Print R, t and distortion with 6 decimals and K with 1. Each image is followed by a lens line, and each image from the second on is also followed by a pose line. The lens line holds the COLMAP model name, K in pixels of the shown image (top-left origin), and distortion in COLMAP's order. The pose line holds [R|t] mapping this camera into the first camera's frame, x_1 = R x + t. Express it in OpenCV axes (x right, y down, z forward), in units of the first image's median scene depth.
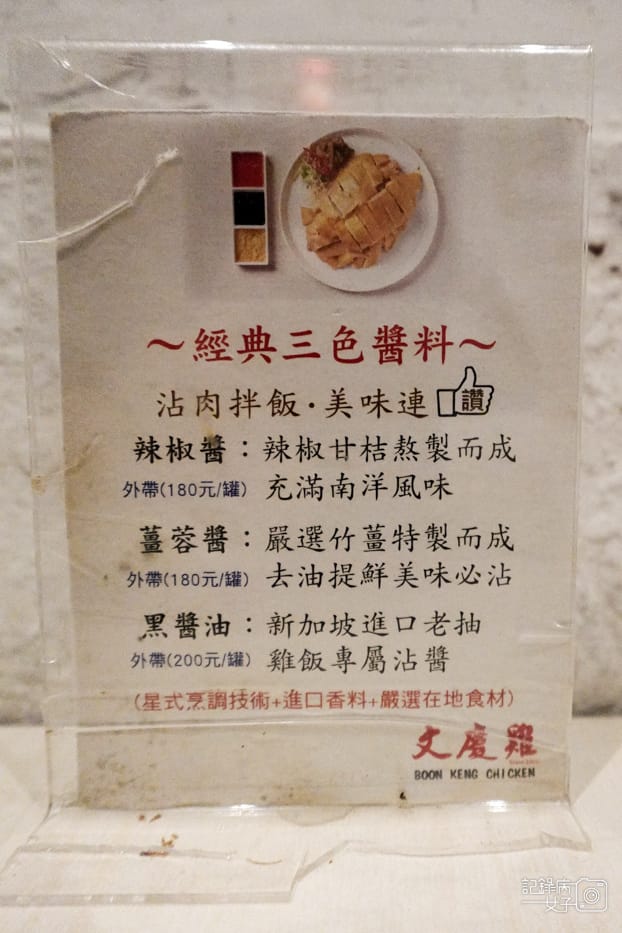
lens RADIAL K [[513.0, 0, 311.0], [0, 513.0, 466.5], [0, 0, 1]] dist [-0.003429, 0.000049]
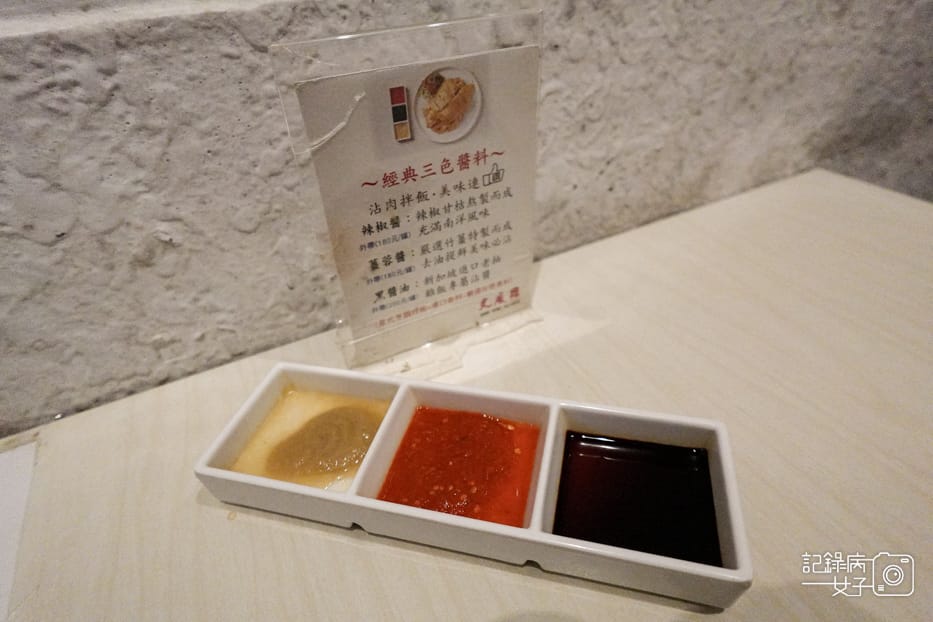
lens RADIAL K [[513.0, 0, 466.5], [0, 513.0, 311.0], [0, 0, 1]] dist [-0.003429, 0.000049]
pose [[0.899223, -0.292971, 0.324909, -0.751029], [0.071518, 0.831115, 0.551483, -0.923439], [-0.431605, -0.472669, 0.768311, -1.036070]]
